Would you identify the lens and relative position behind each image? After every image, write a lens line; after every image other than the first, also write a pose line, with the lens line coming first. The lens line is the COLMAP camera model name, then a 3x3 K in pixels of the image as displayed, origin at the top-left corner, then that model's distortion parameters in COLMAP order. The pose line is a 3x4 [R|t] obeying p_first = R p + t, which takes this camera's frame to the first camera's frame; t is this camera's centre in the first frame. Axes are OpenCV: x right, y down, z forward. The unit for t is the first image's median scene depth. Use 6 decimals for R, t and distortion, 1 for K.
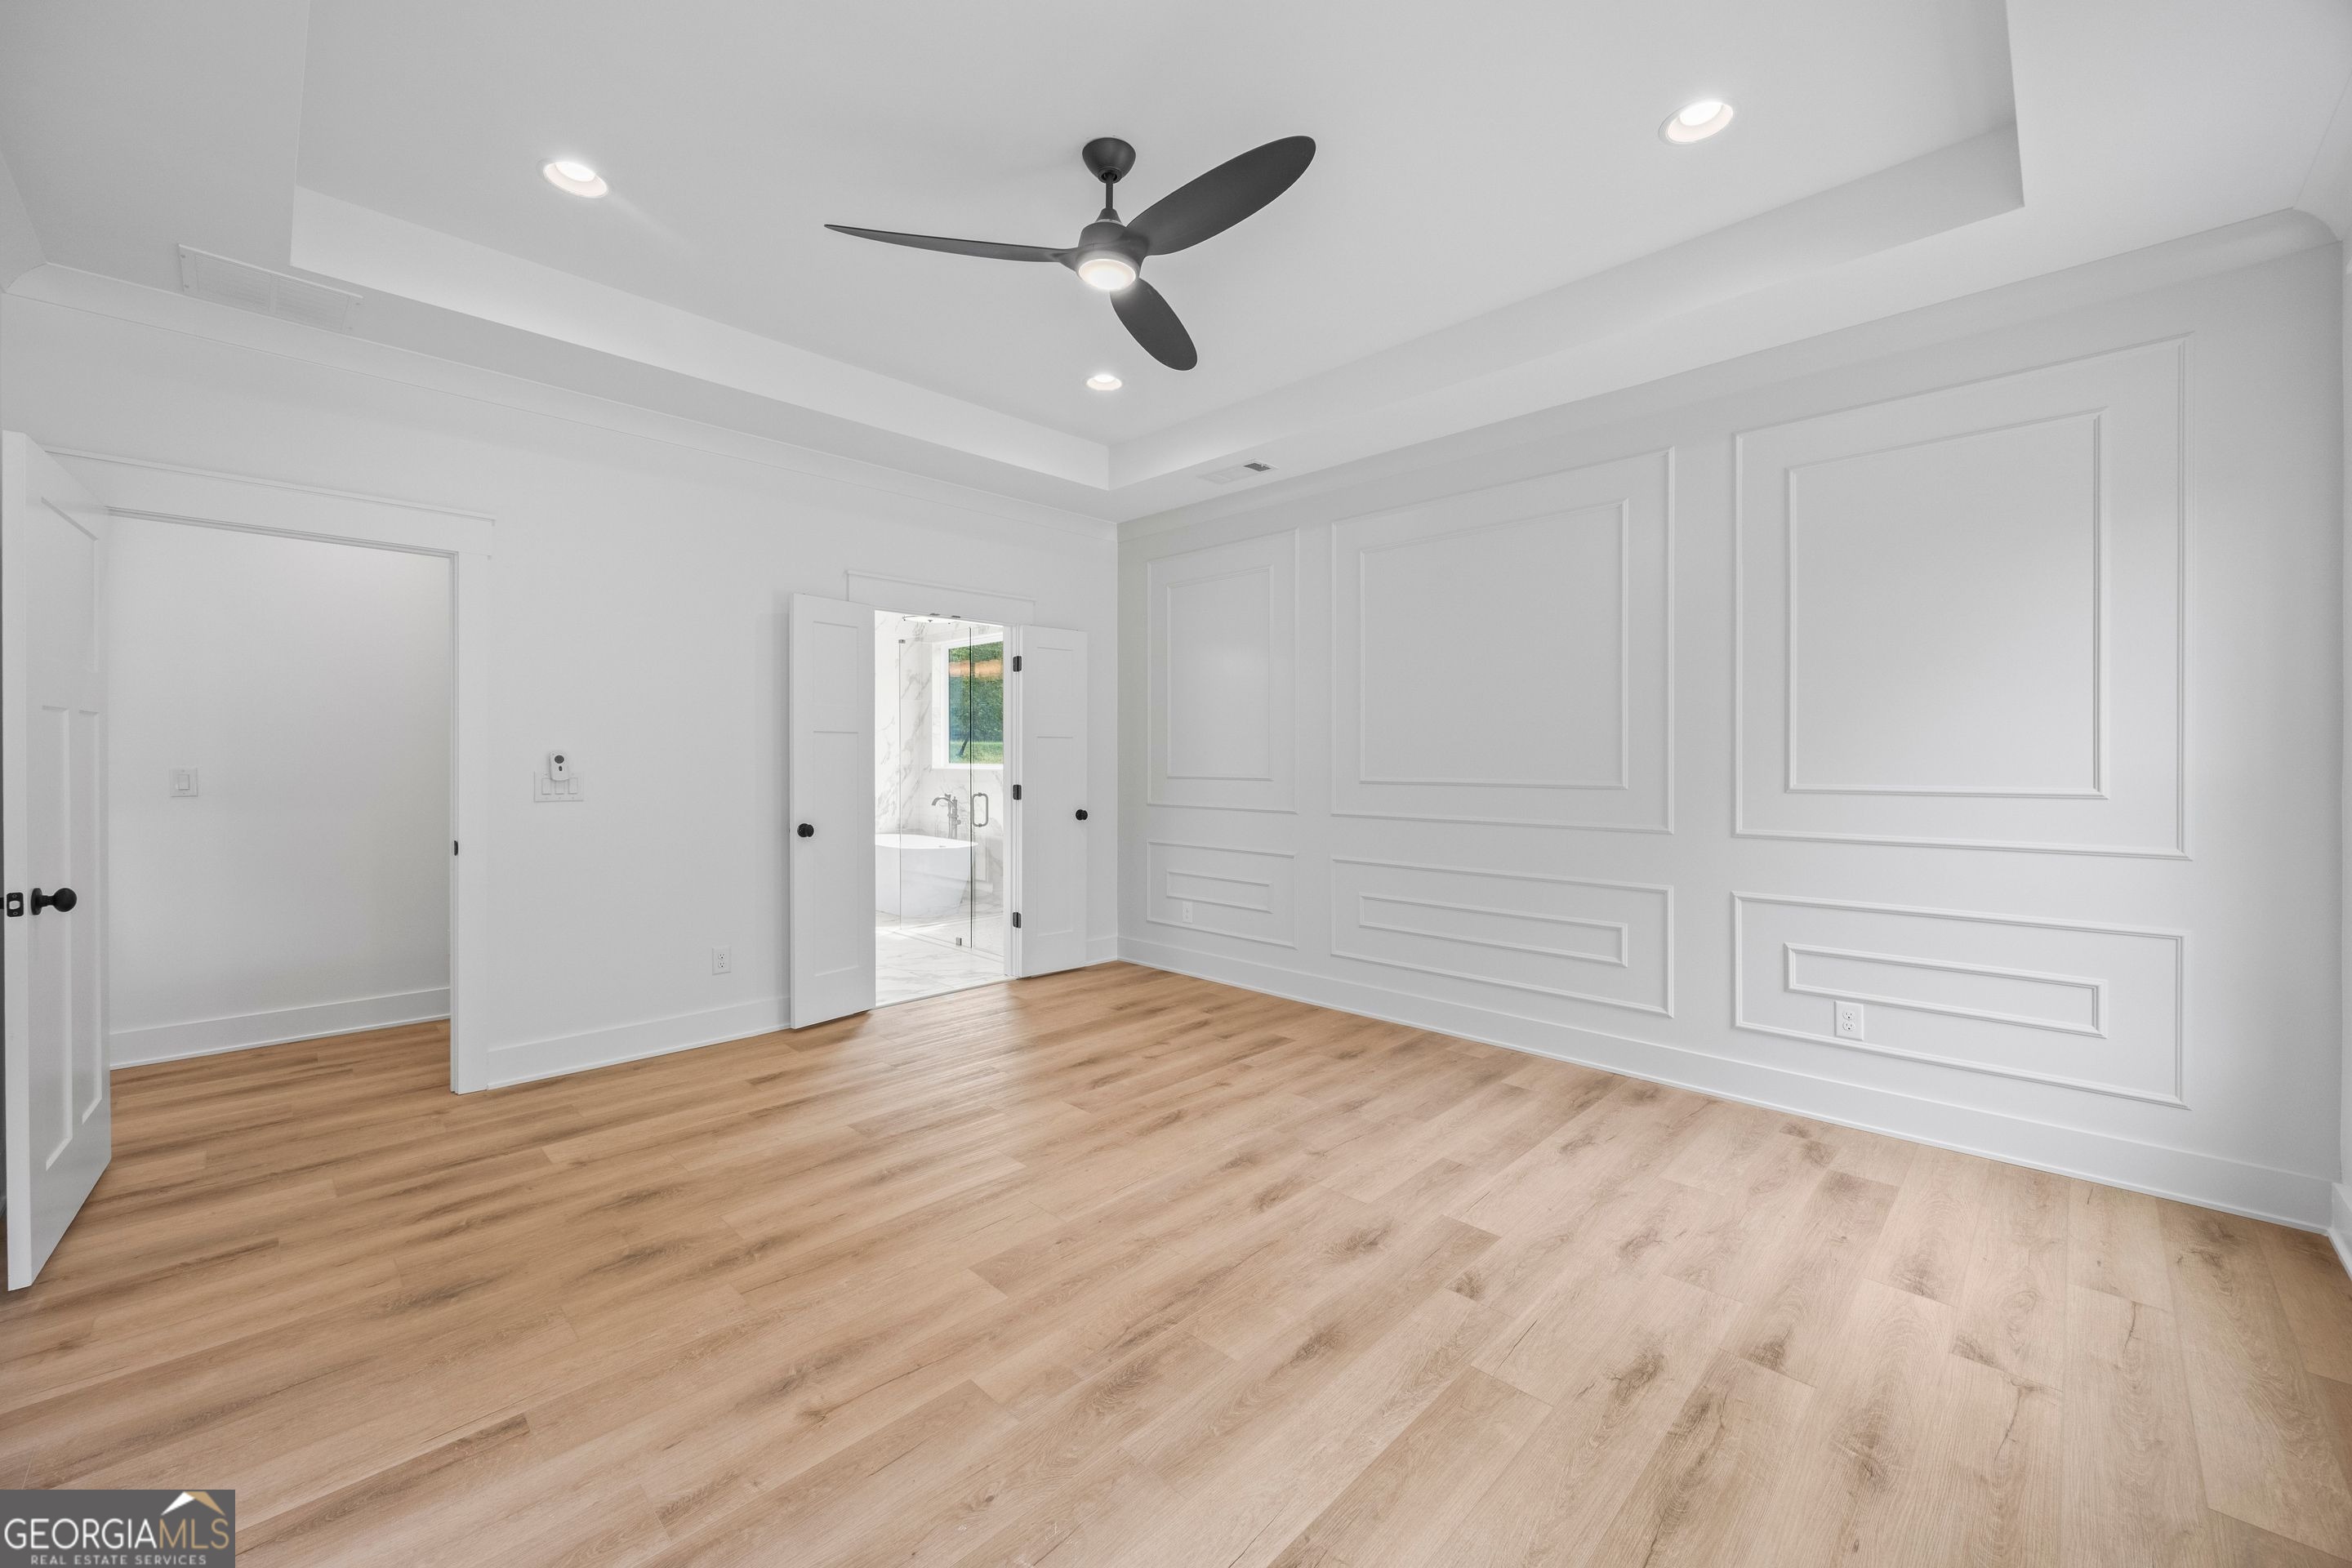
lens RADIAL K [[917.8, 0, 1175.8], [0, 917.8, 774.6], [0, 0, 1]] dist [-0.008402, 0.000612]
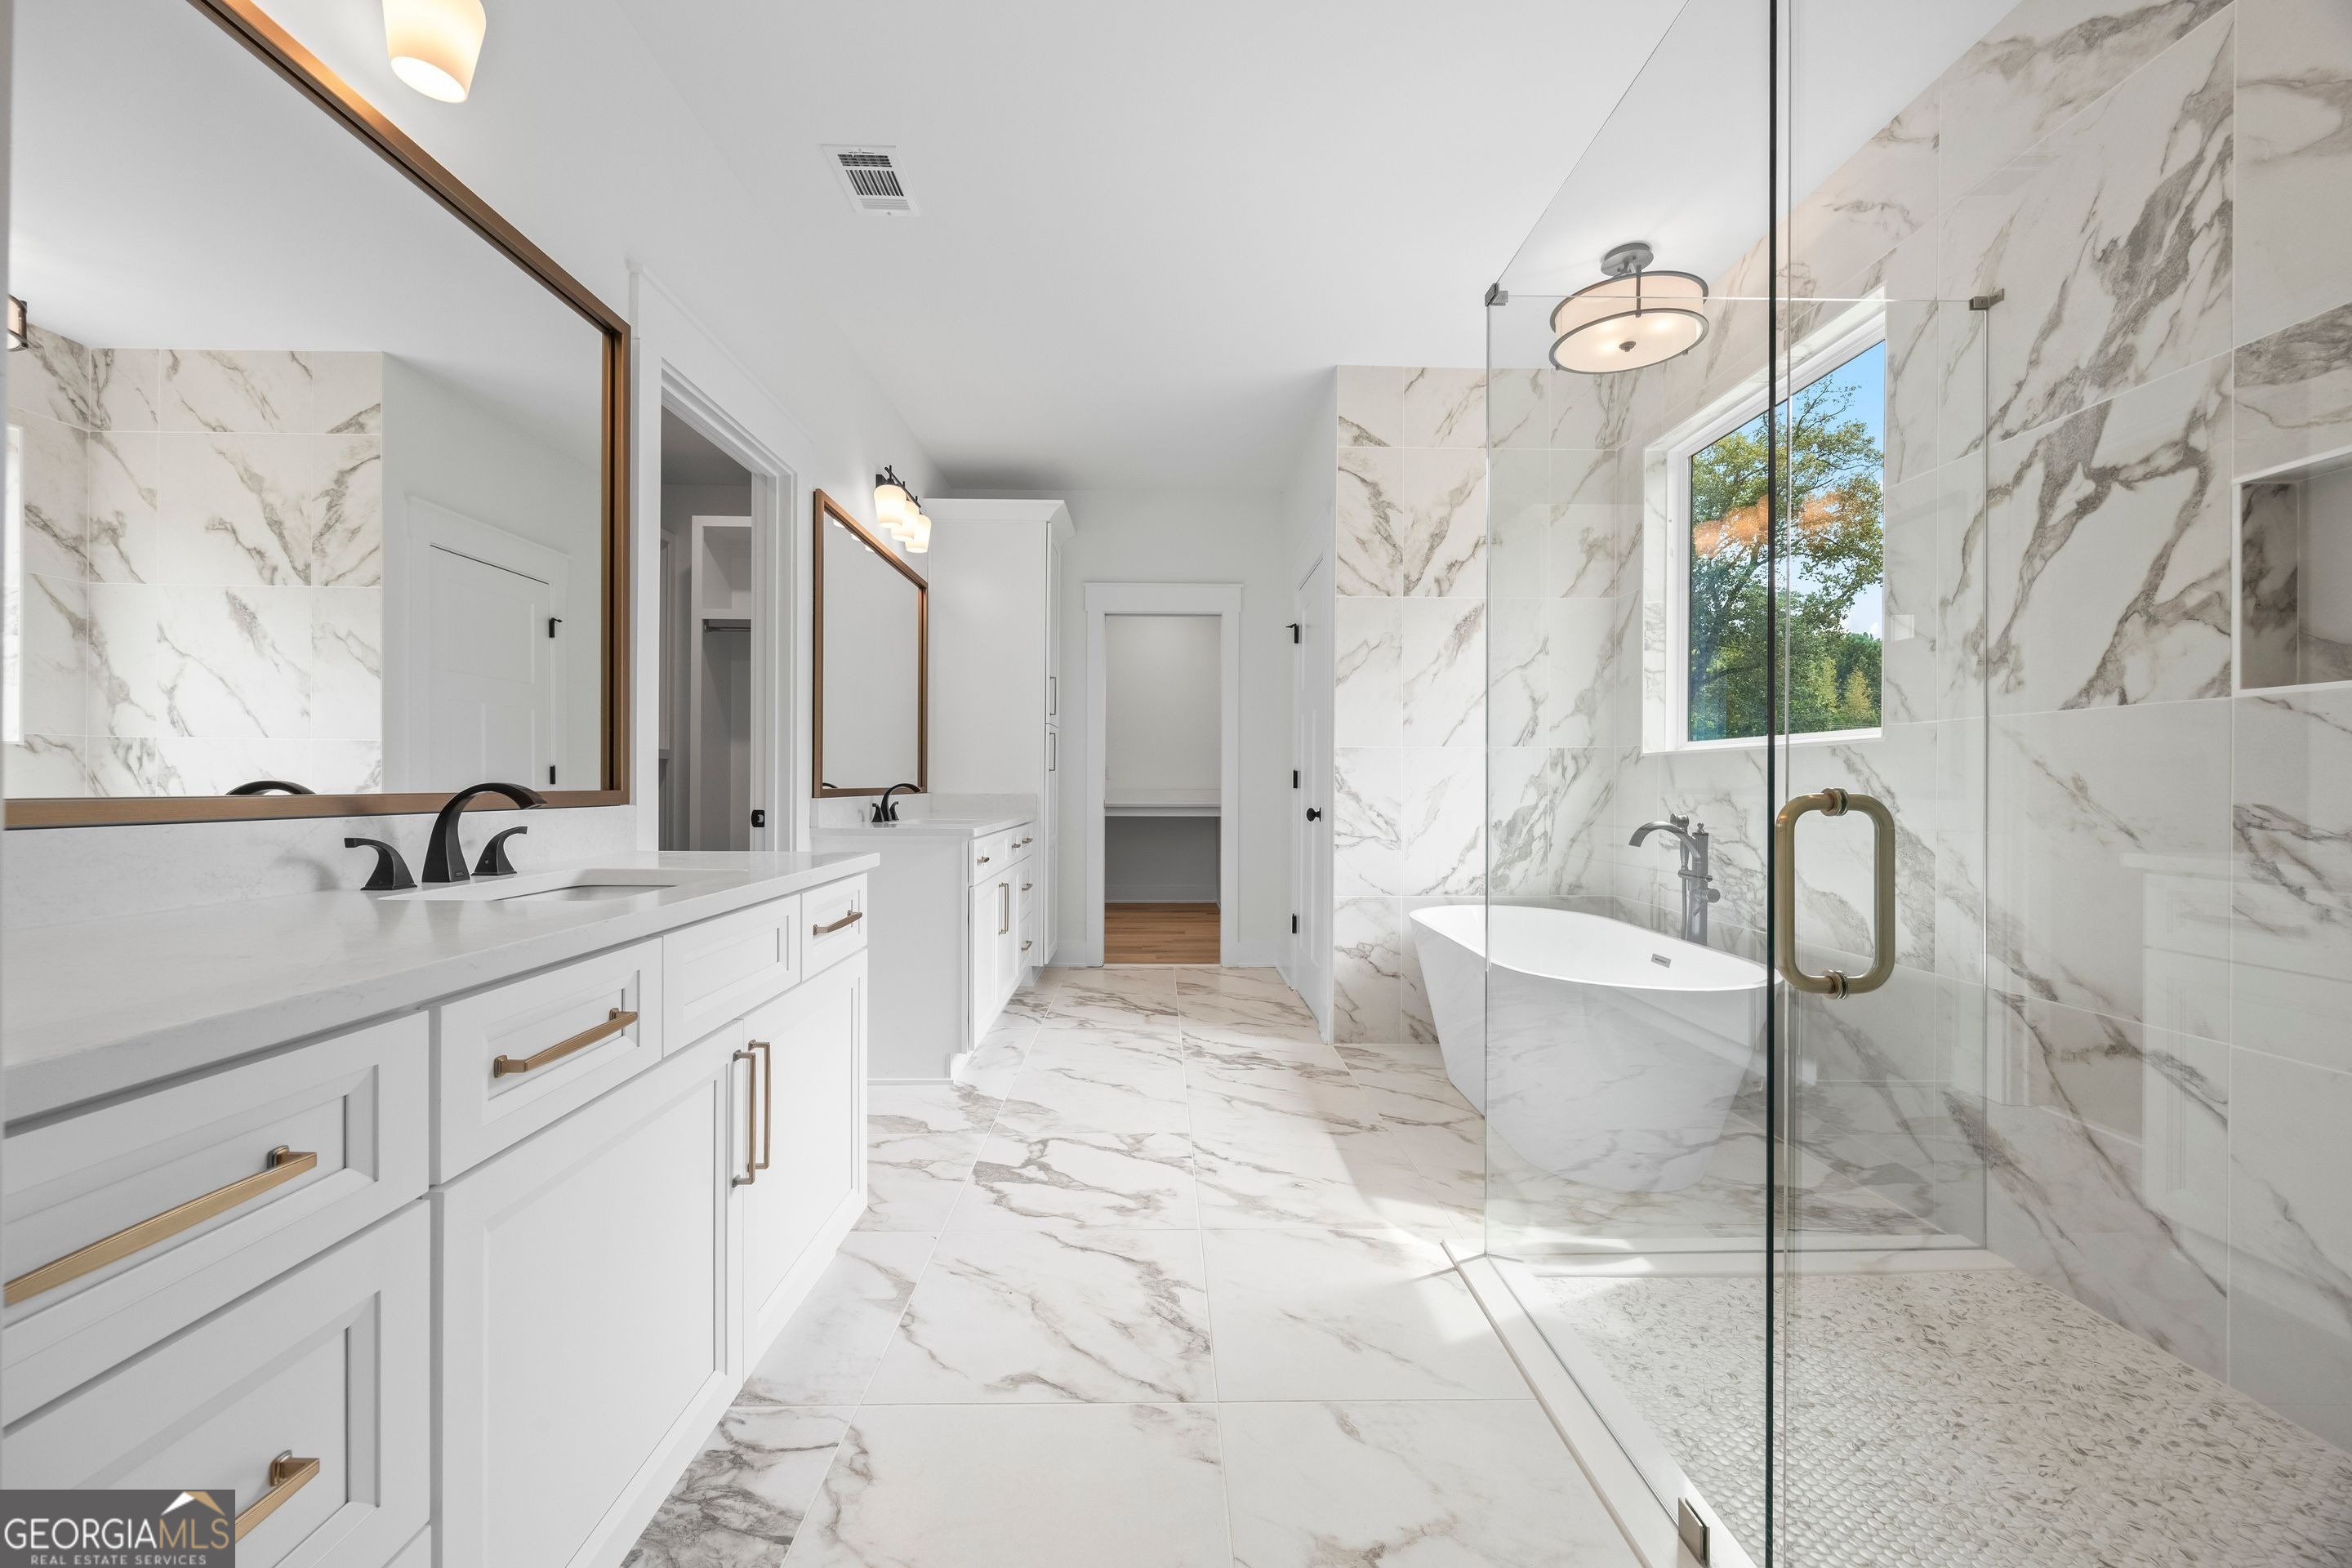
lens RADIAL K [[917.8, 0, 1172.5], [0, 917.8, 798.0], [0, 0, 1]] dist [-0.008402, 0.000612]
pose [[0.716988, 0.000365, -0.697085, -0.137202], [-0.006640, 0.999958, -0.006306, 0.017549], [0.697053, 0.009150, 0.716961, 0.587901]]
